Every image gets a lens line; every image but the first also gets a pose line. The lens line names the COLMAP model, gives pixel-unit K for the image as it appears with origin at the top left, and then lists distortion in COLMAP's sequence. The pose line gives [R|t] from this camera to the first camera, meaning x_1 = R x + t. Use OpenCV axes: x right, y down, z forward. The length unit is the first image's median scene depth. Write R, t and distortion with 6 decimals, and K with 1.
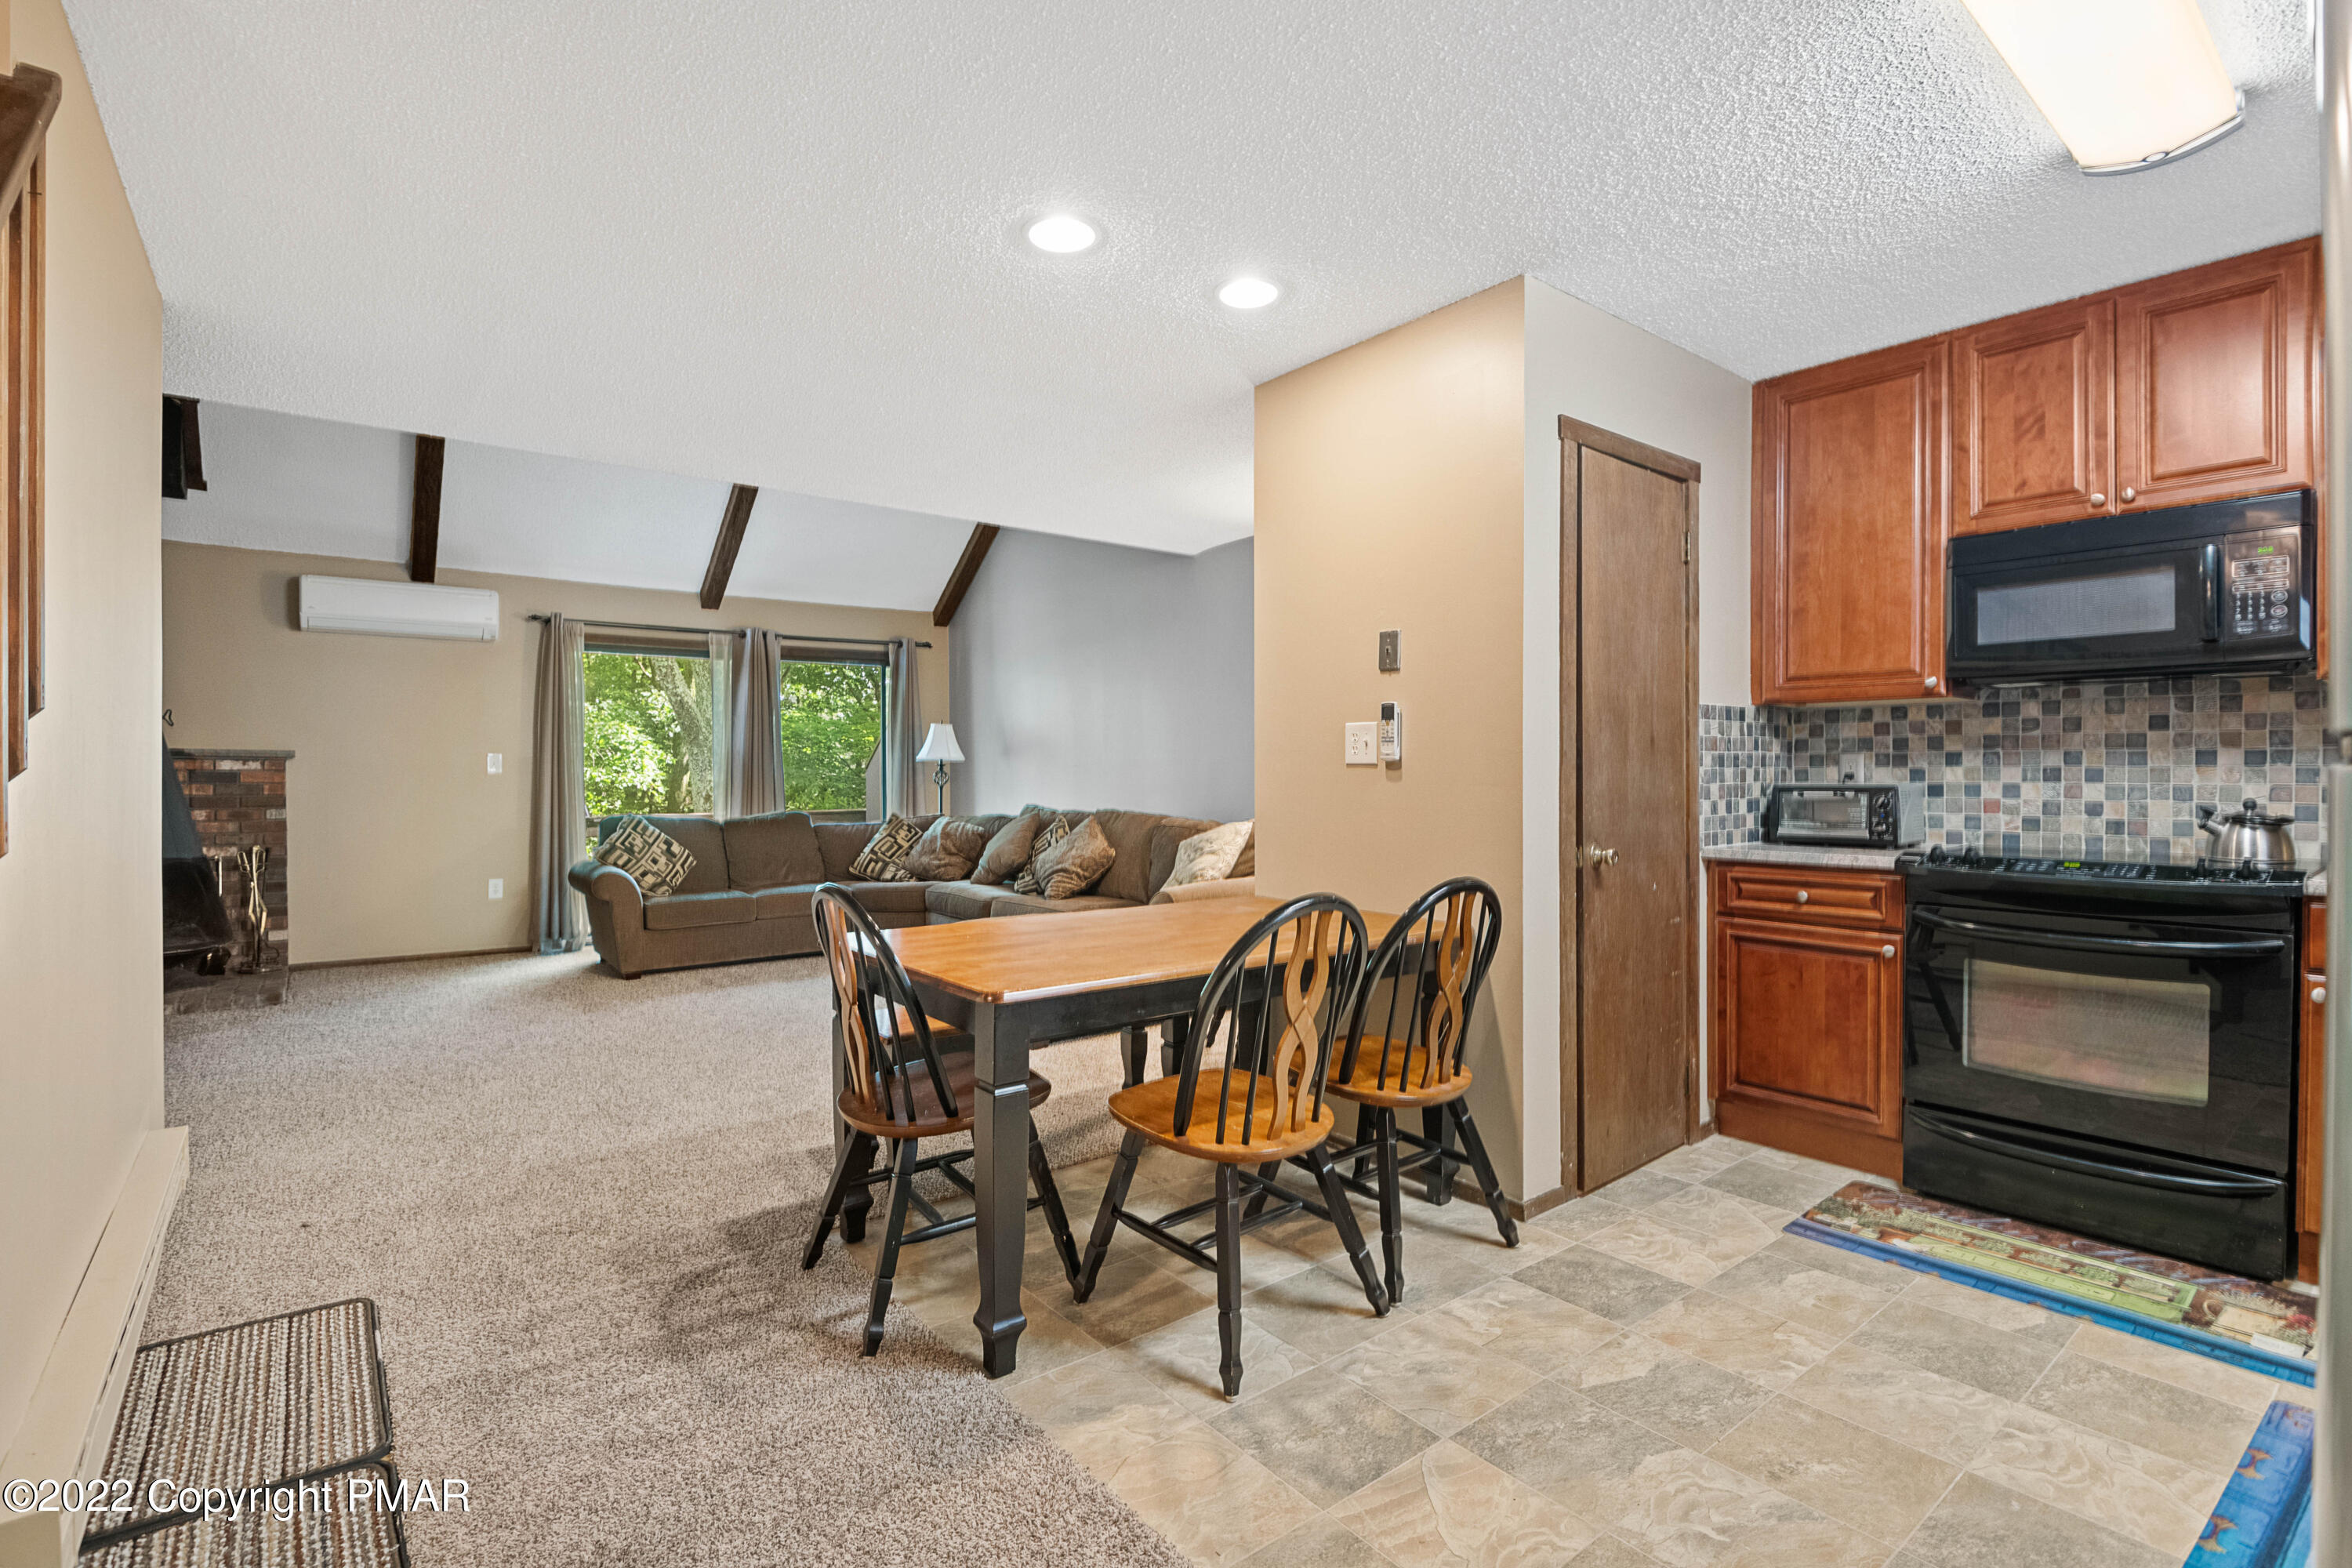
lens RADIAL K [[1069.3, 0, 1172.7], [0, 1069.3, 784.5], [0, 0, 1]] dist [-0.009316, -0.004106]
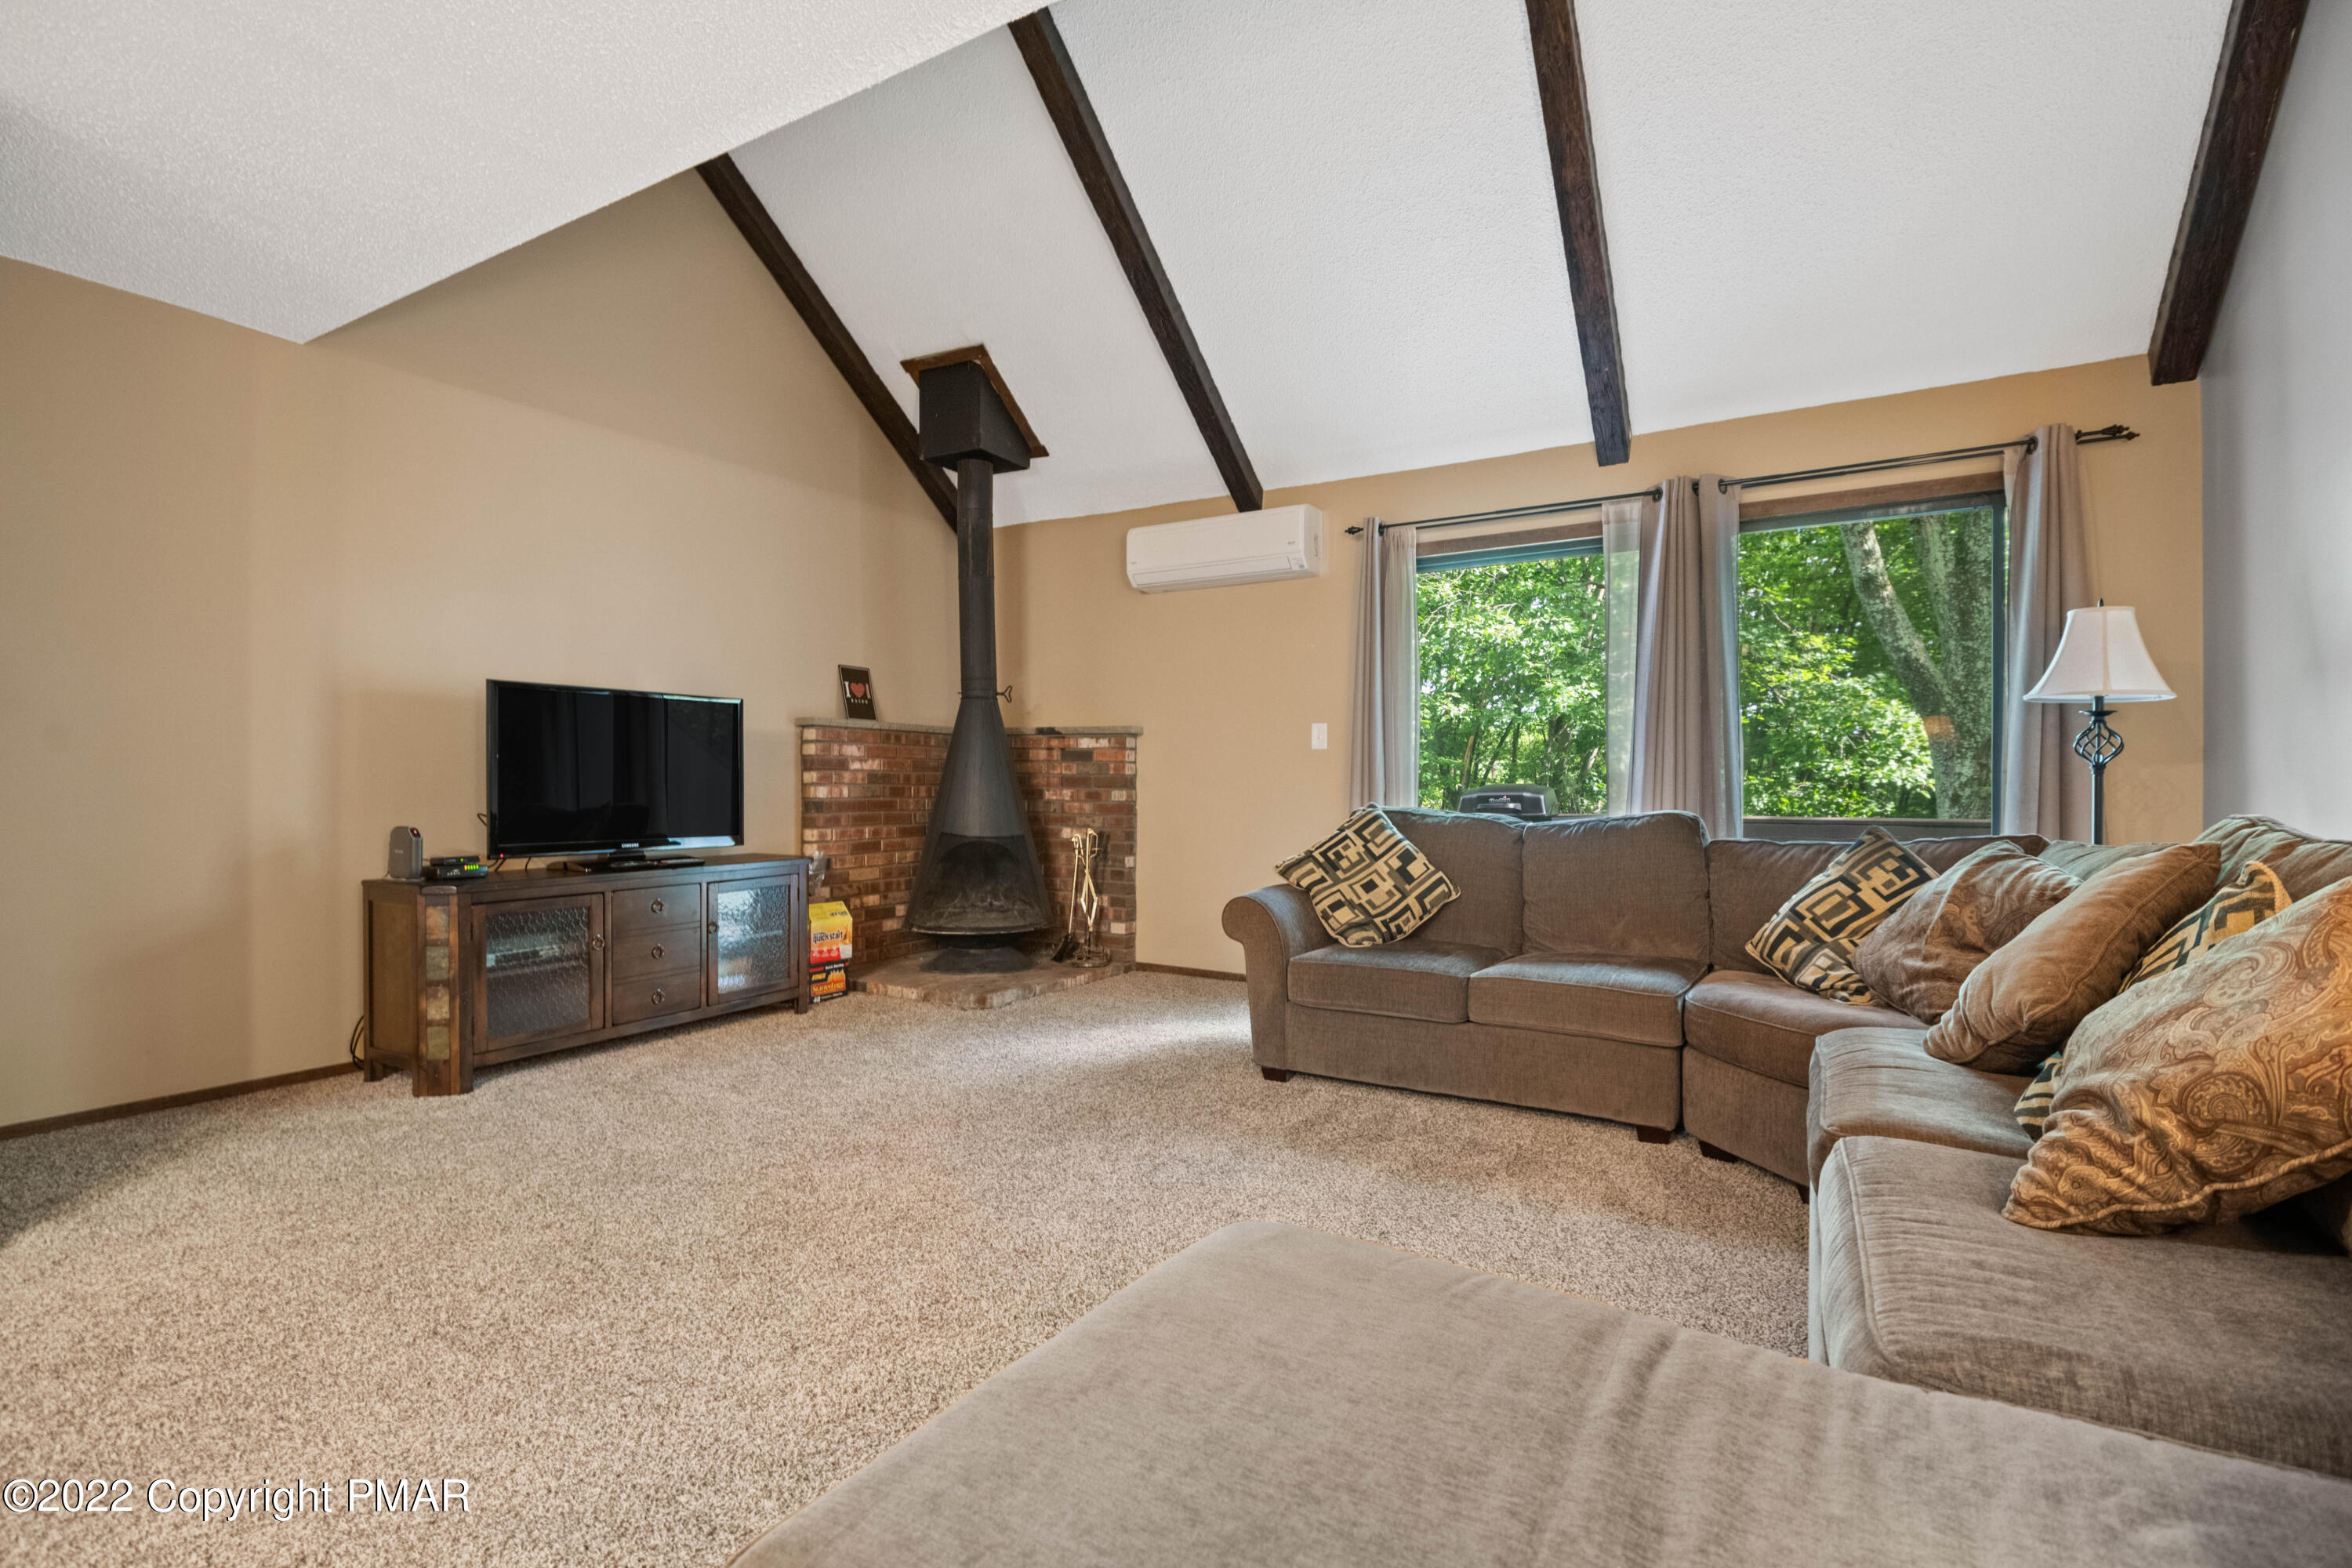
lens RADIAL K [[1069.3, 0, 1176.2], [0, 1069.3, 784.0], [0, 0, 1]] dist [-0.009316, -0.004106]
pose [[0.362250, 0.008257, -0.932045, 0.031113], [-0.012040, 0.999919, 0.004179, 0.012408], [0.932003, 0.009708, 0.362320, 0.640529]]
